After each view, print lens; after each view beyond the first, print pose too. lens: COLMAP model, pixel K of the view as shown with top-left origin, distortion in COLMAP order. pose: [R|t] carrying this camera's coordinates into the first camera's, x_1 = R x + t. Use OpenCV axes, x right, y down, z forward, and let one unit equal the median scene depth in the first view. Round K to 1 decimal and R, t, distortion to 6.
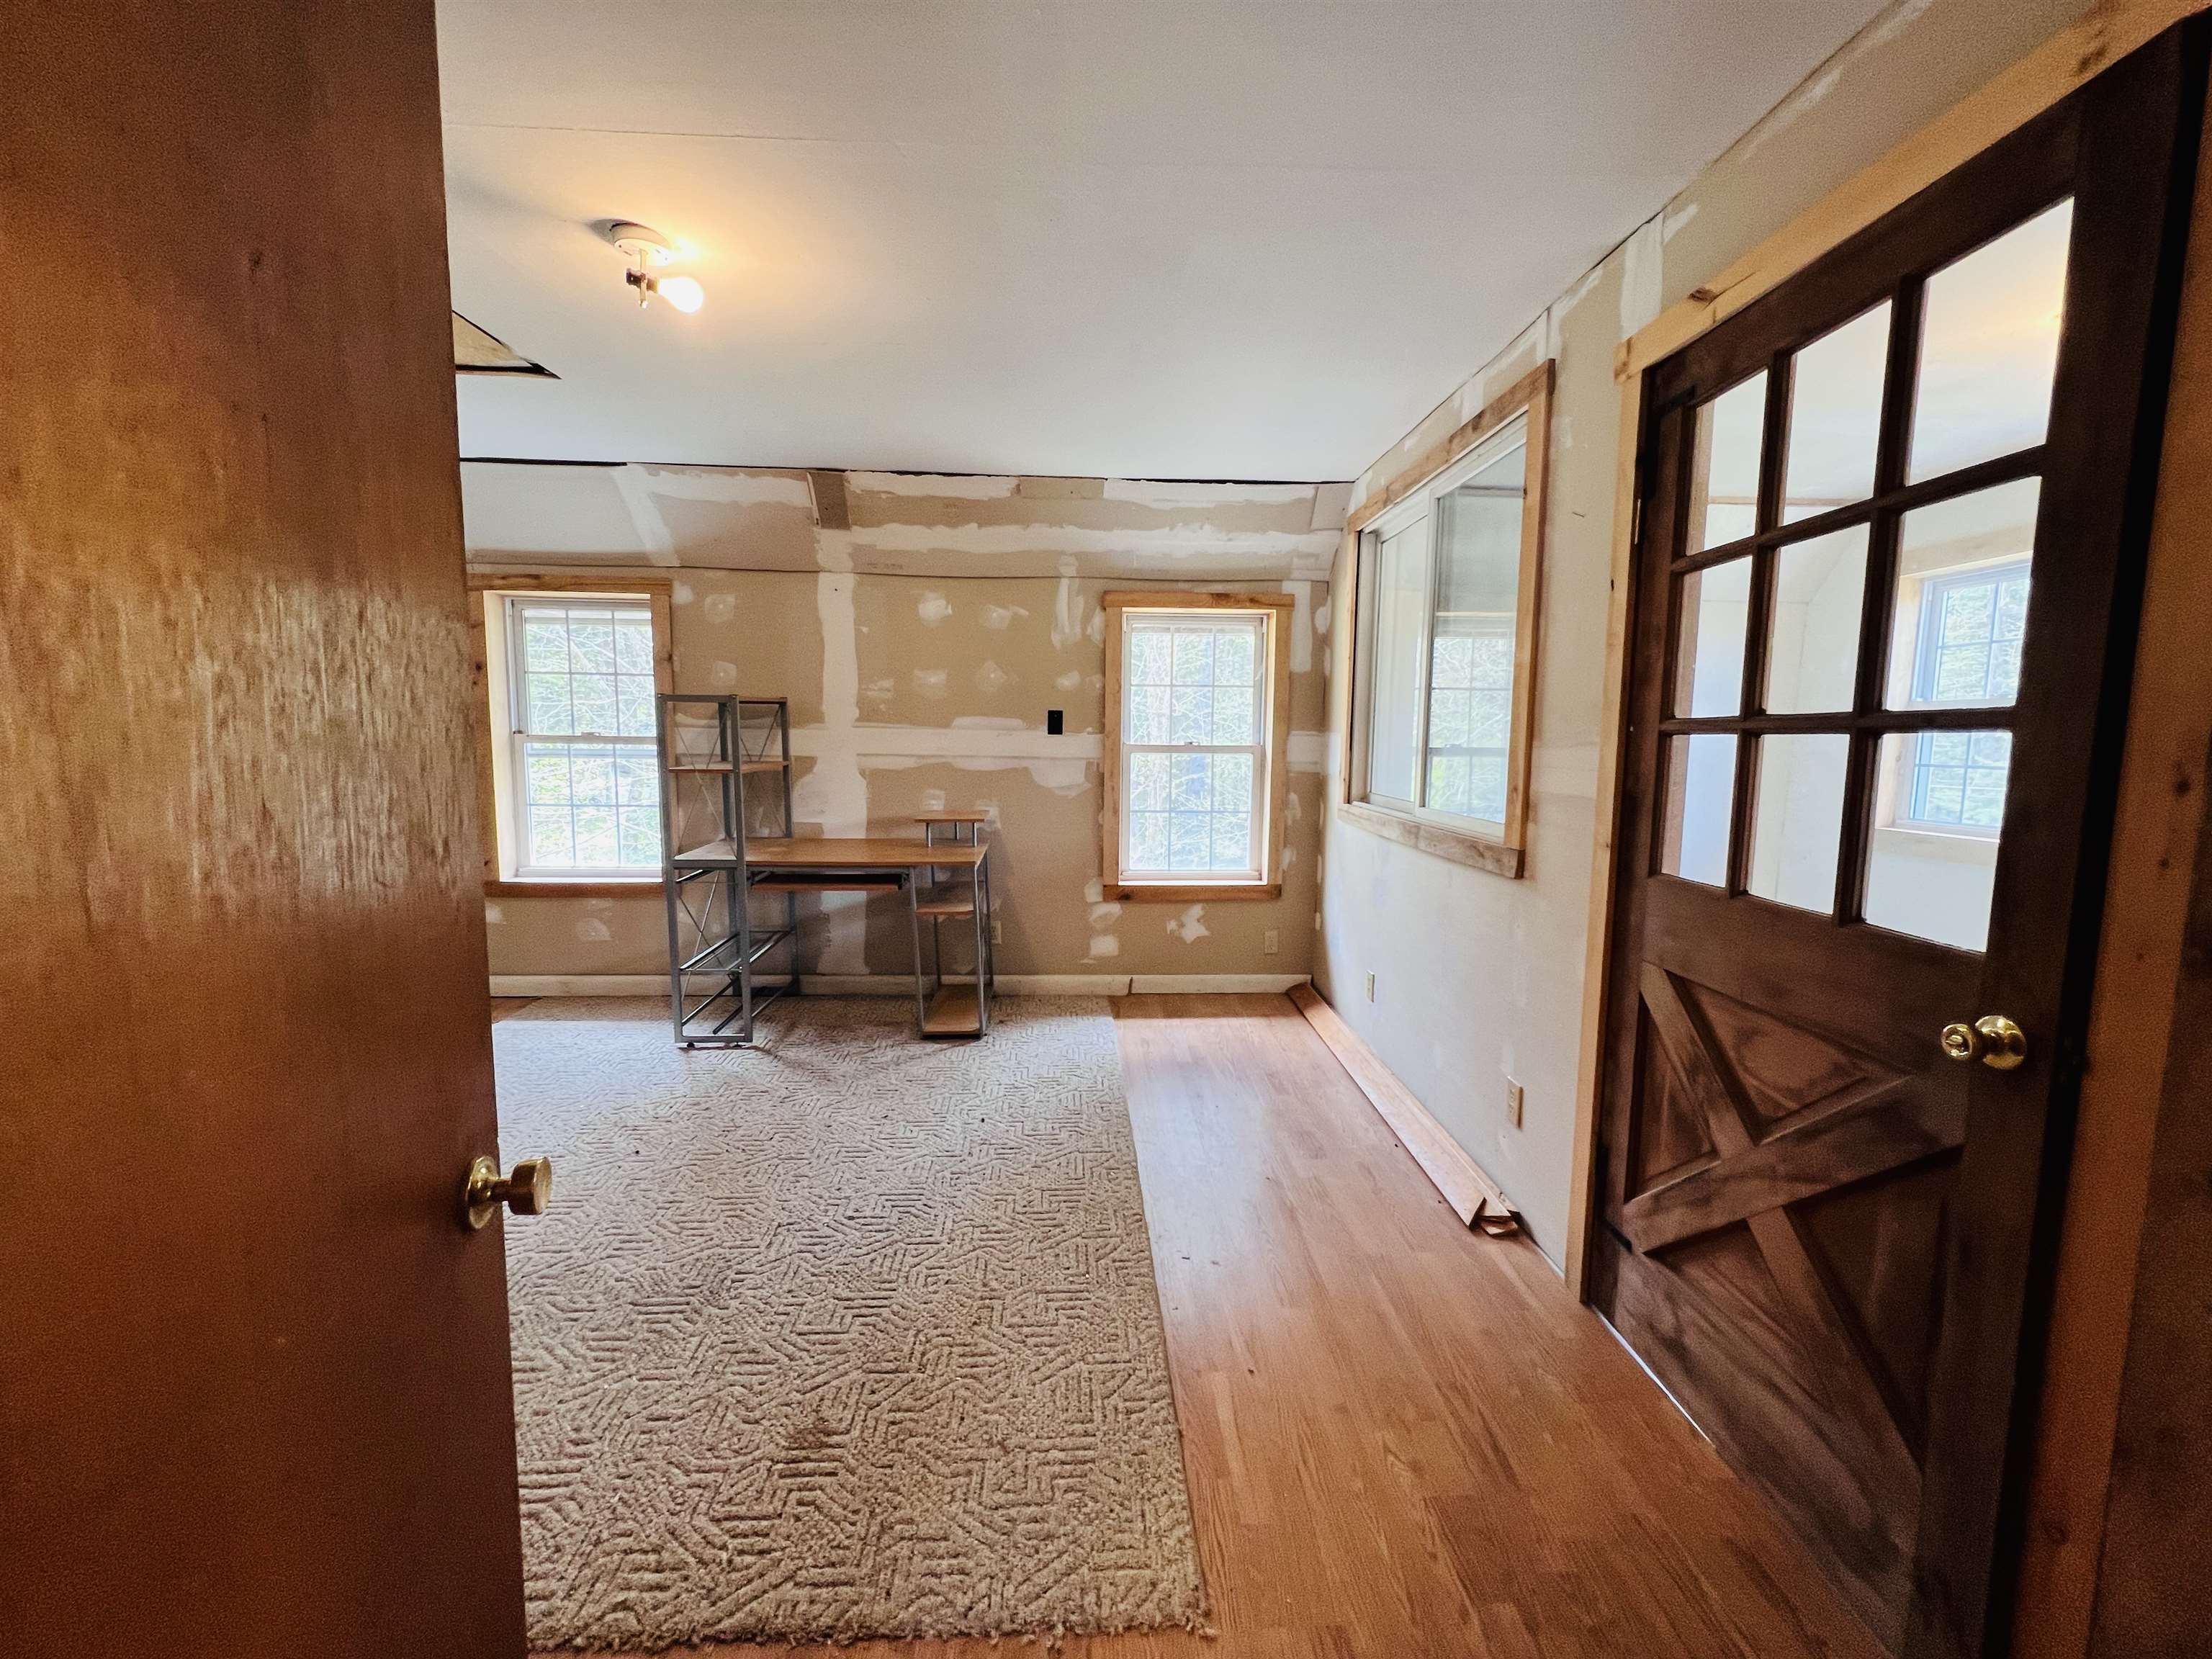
lens RADIAL K [[884.0, 0, 1115.2], [0, 884.0, 830.2], [0, 0, 1]] dist [-0.000205, 0.000013]
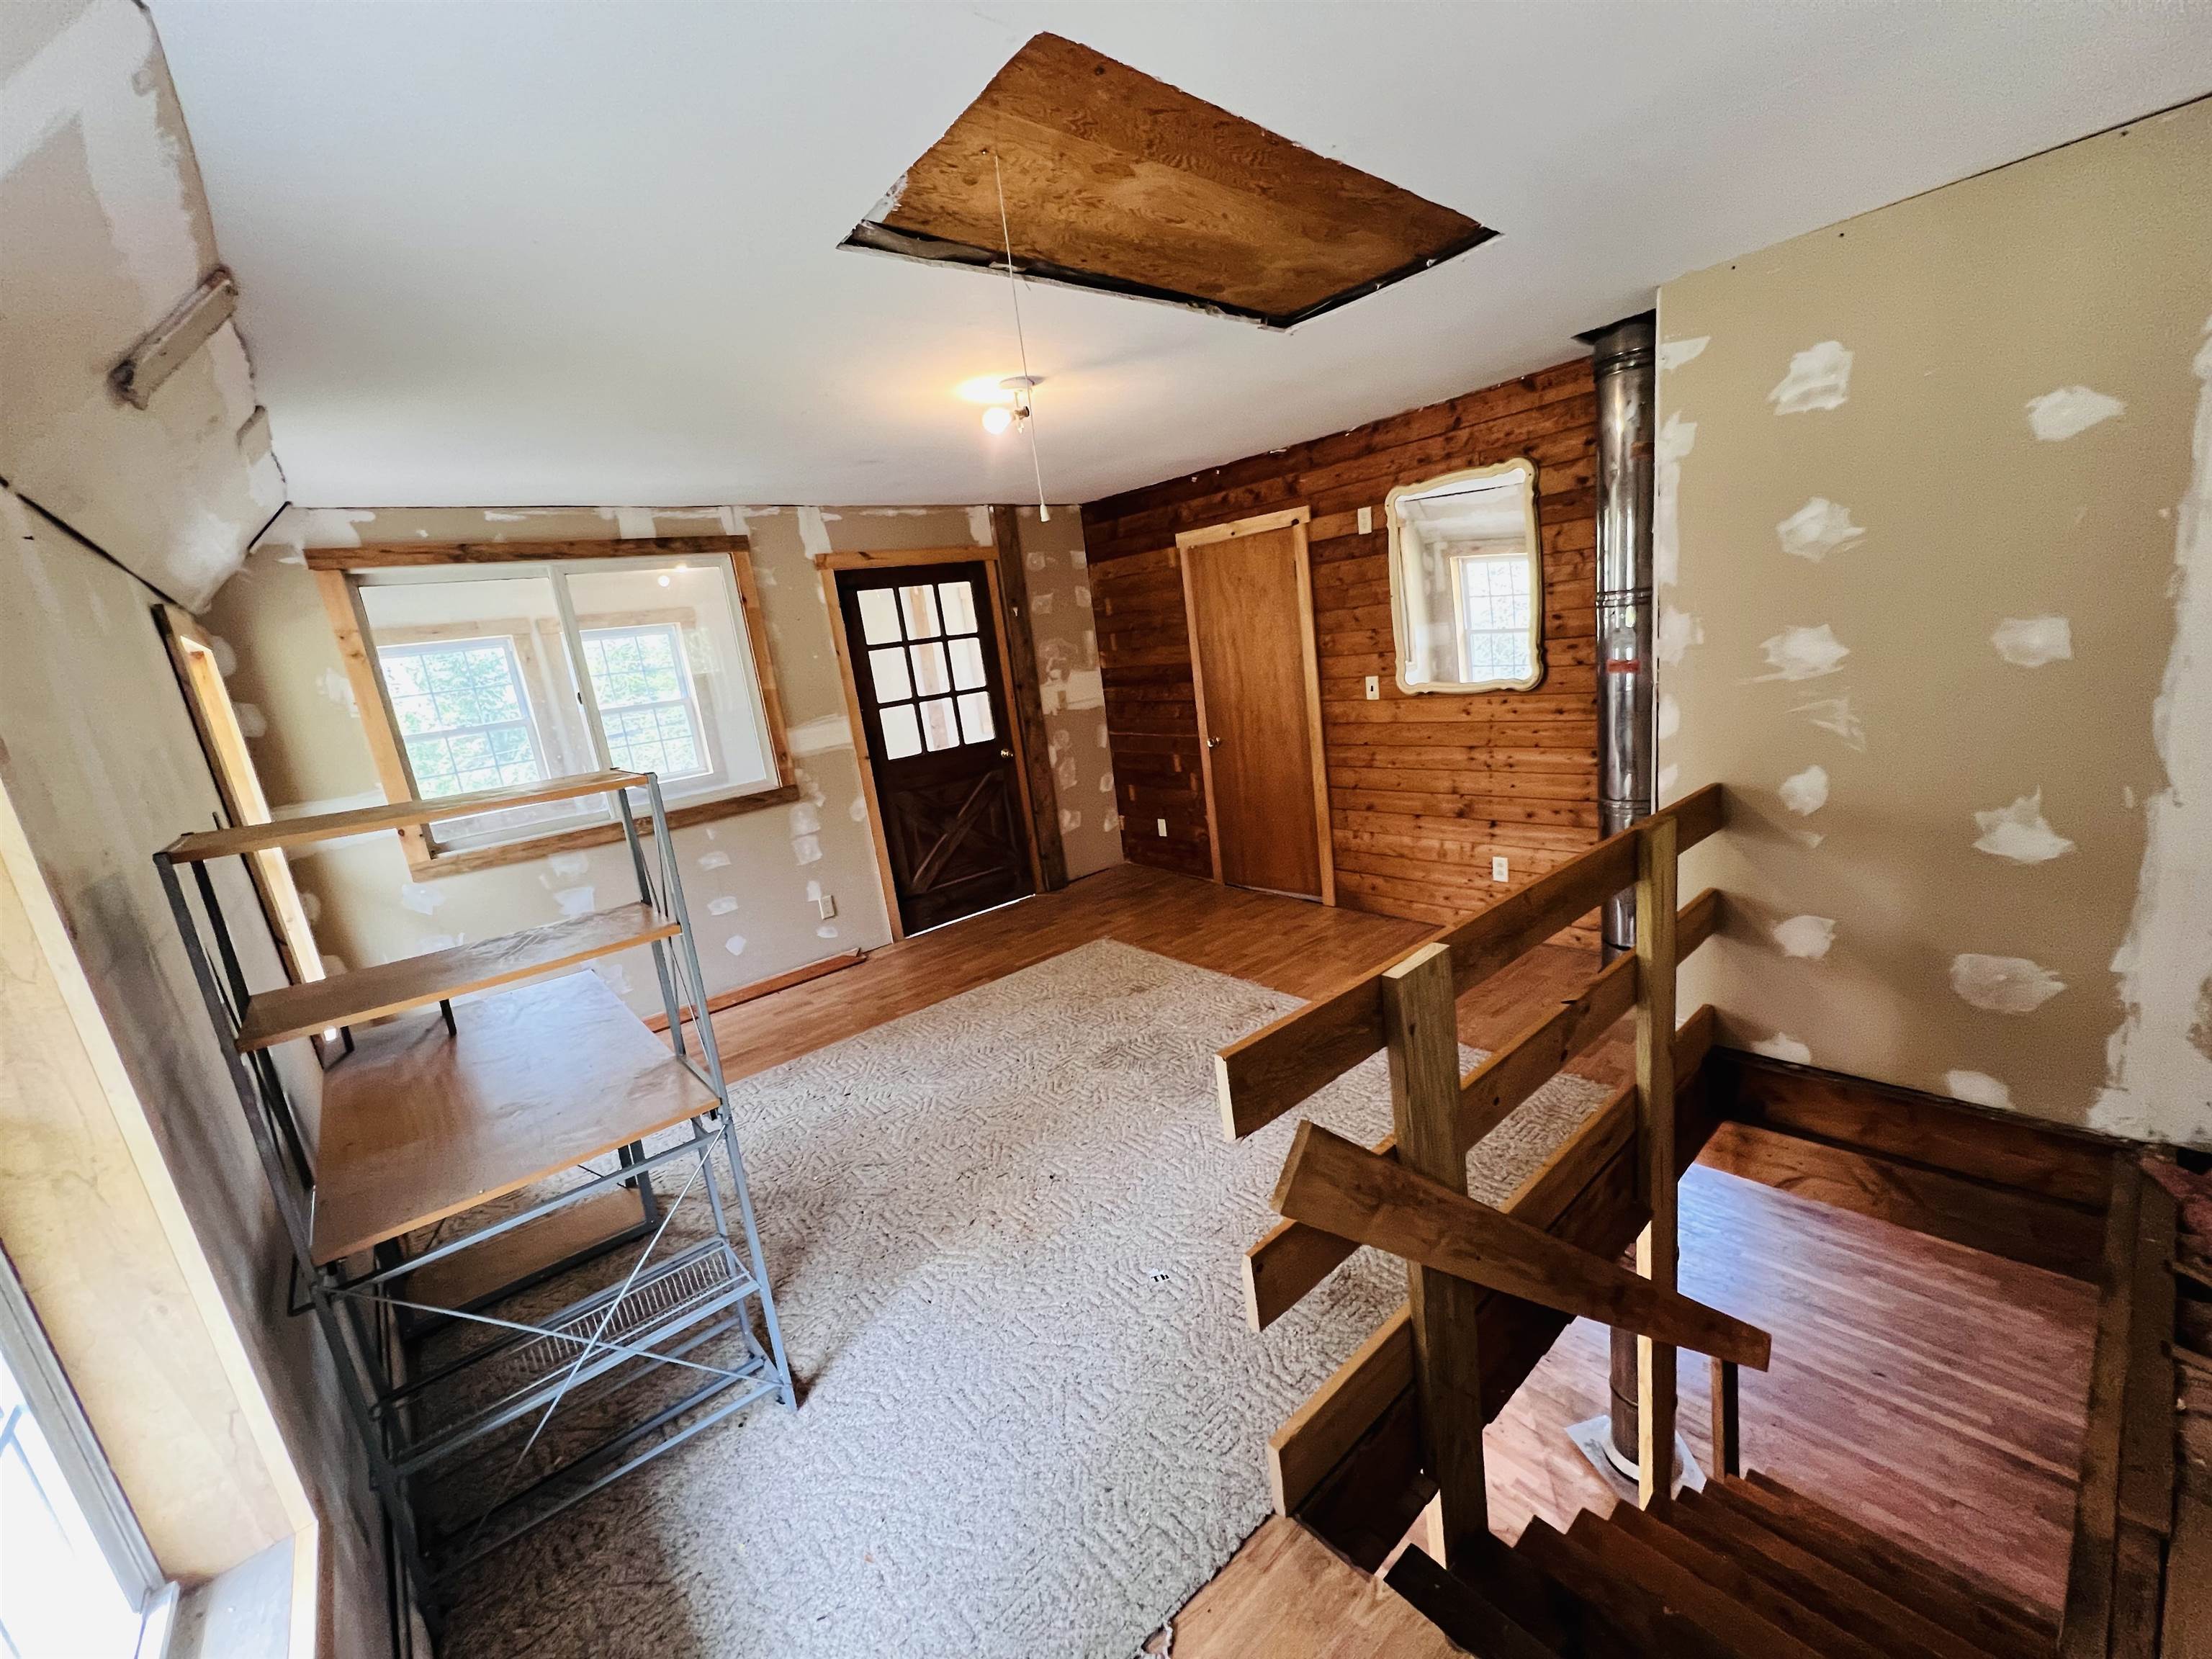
lens RADIAL K [[884.0, 0, 1115.2], [0, 884.0, 830.2], [0, 0, 1]] dist [-0.000205, 0.000013]
pose [[-0.611111, -0.117367, 0.782795, -0.895117], [0.195274, 0.936025, 0.292788, -0.186720], [-0.767080, 0.331785, -0.549097, 0.926761]]
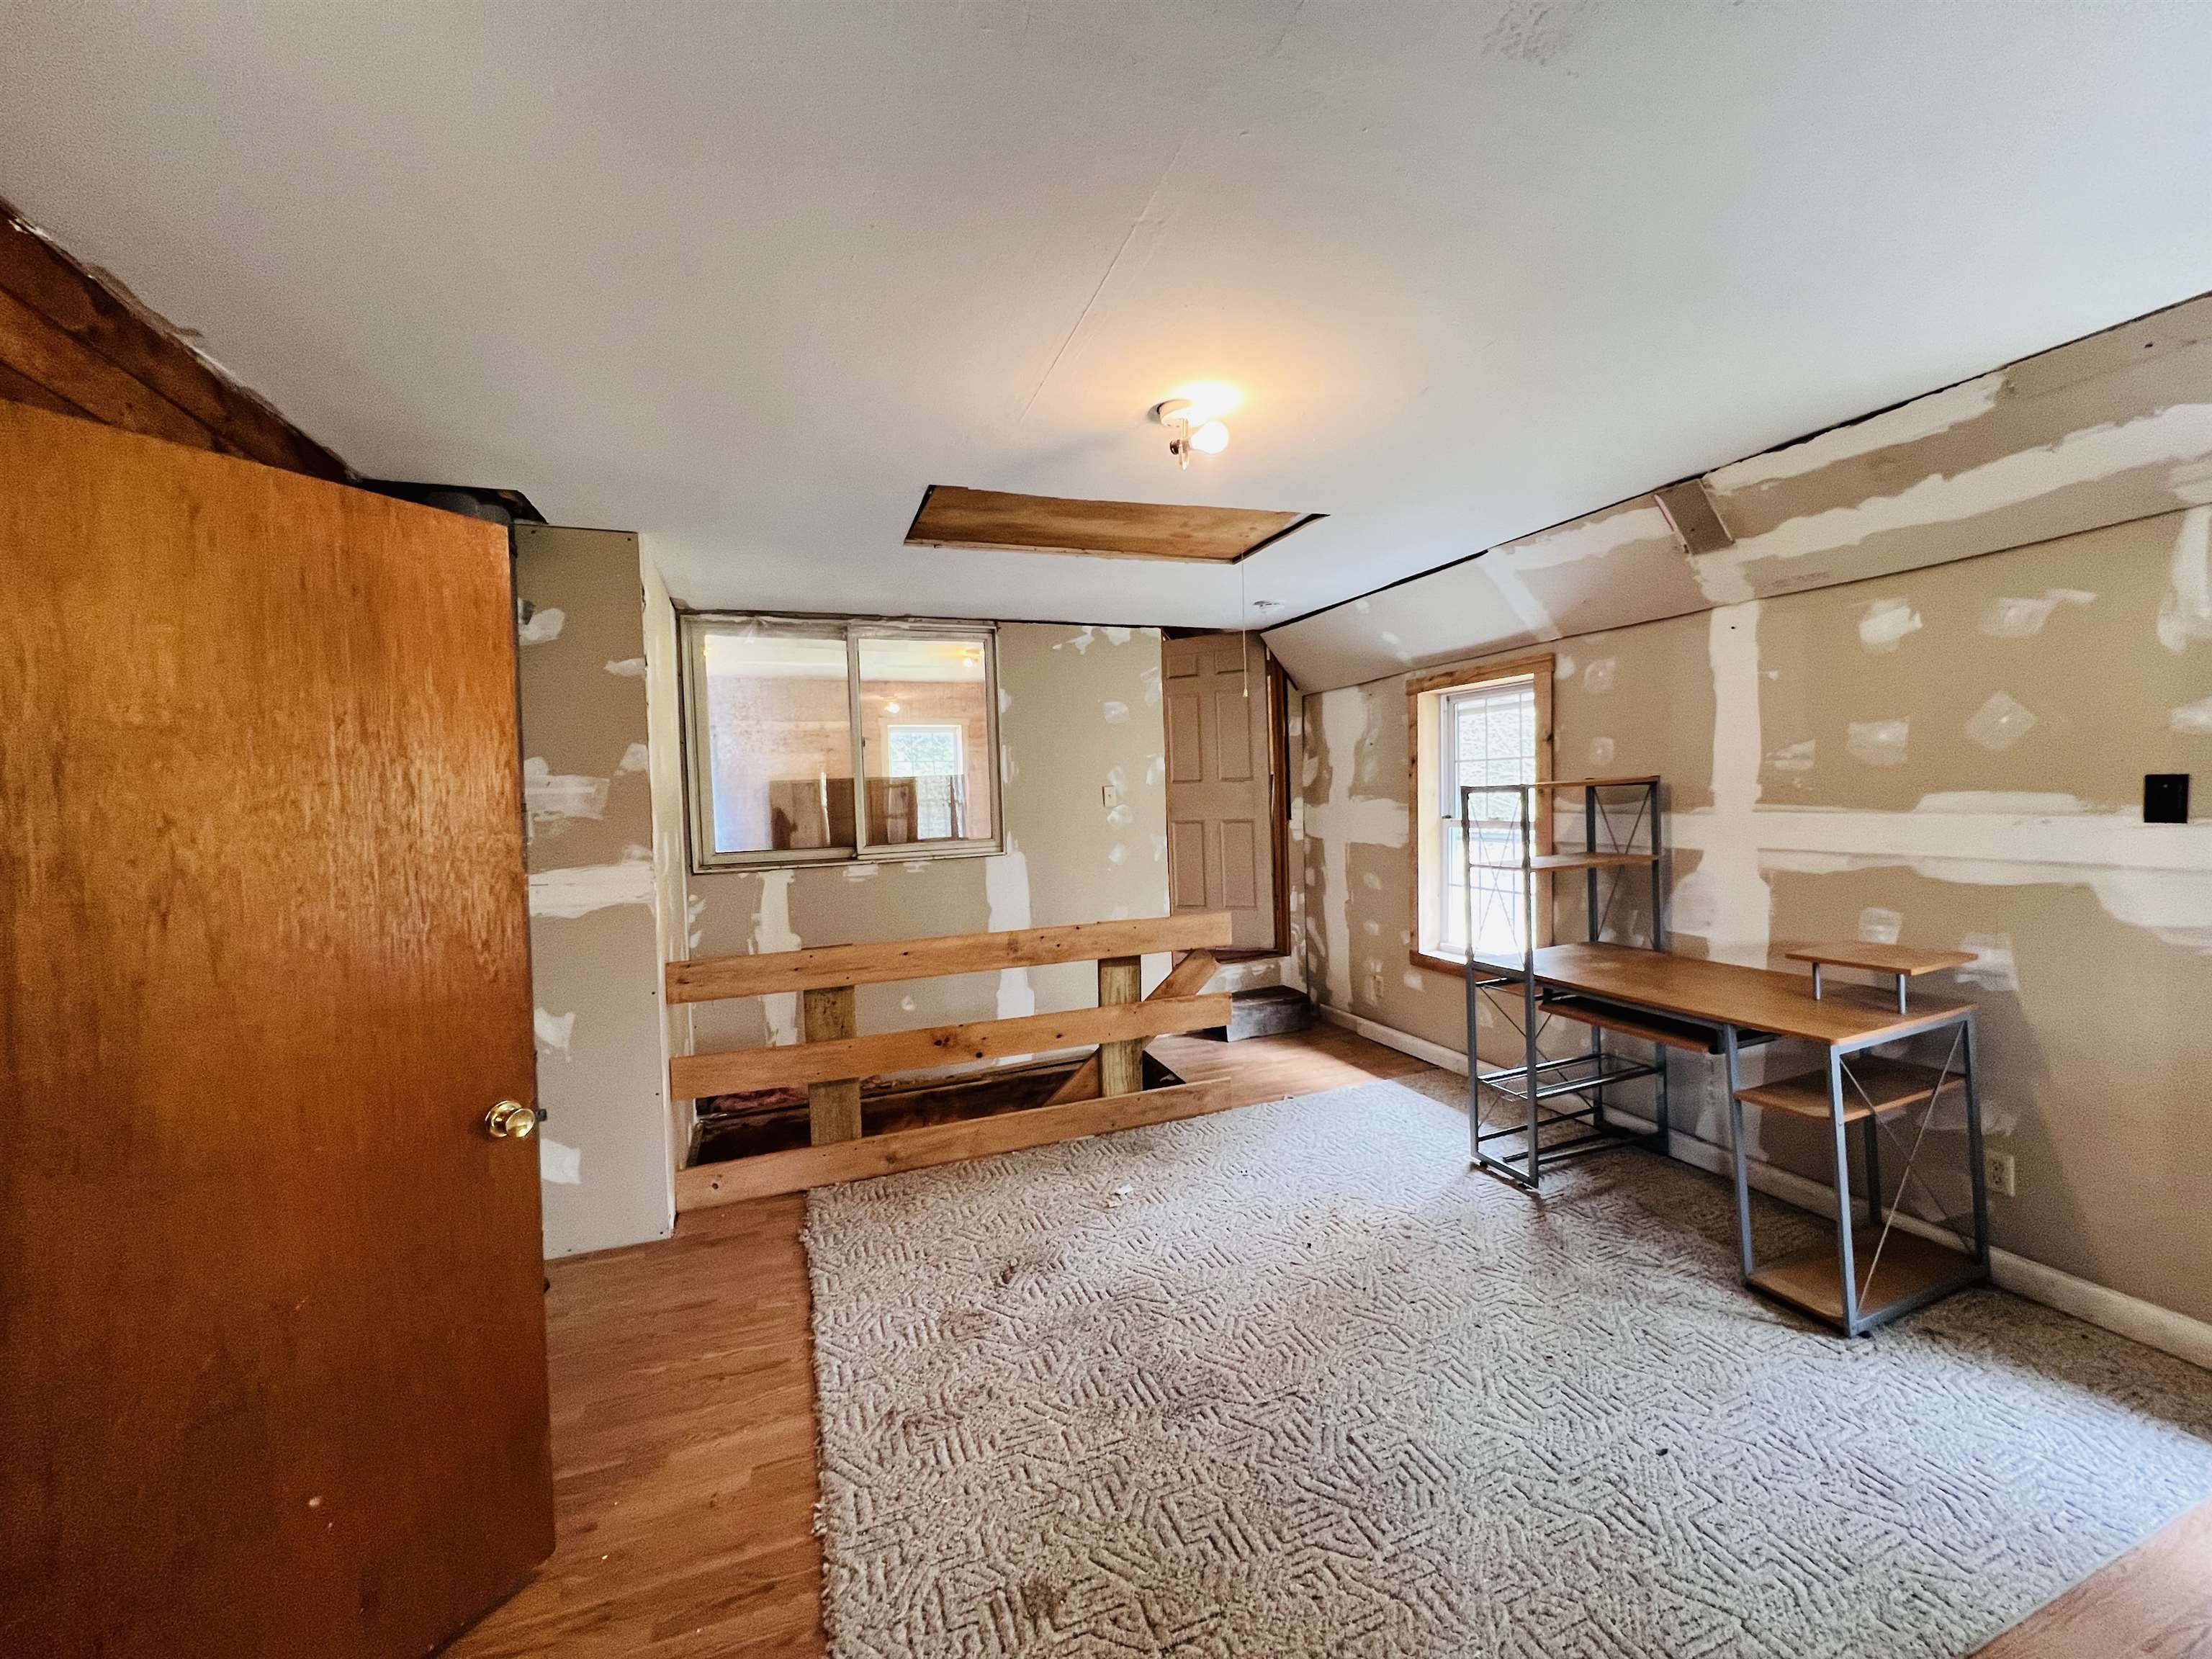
lens RADIAL K [[884.0, 0, 1115.2], [0, 884.0, 830.2], [0, 0, 1]] dist [-0.000205, 0.000013]
pose [[0.302783, 0.015989, -0.952925, 0.244376], [-0.070486, 0.997497, -0.005660, -0.063358], [0.950450, 0.068882, 0.303152, 0.302136]]
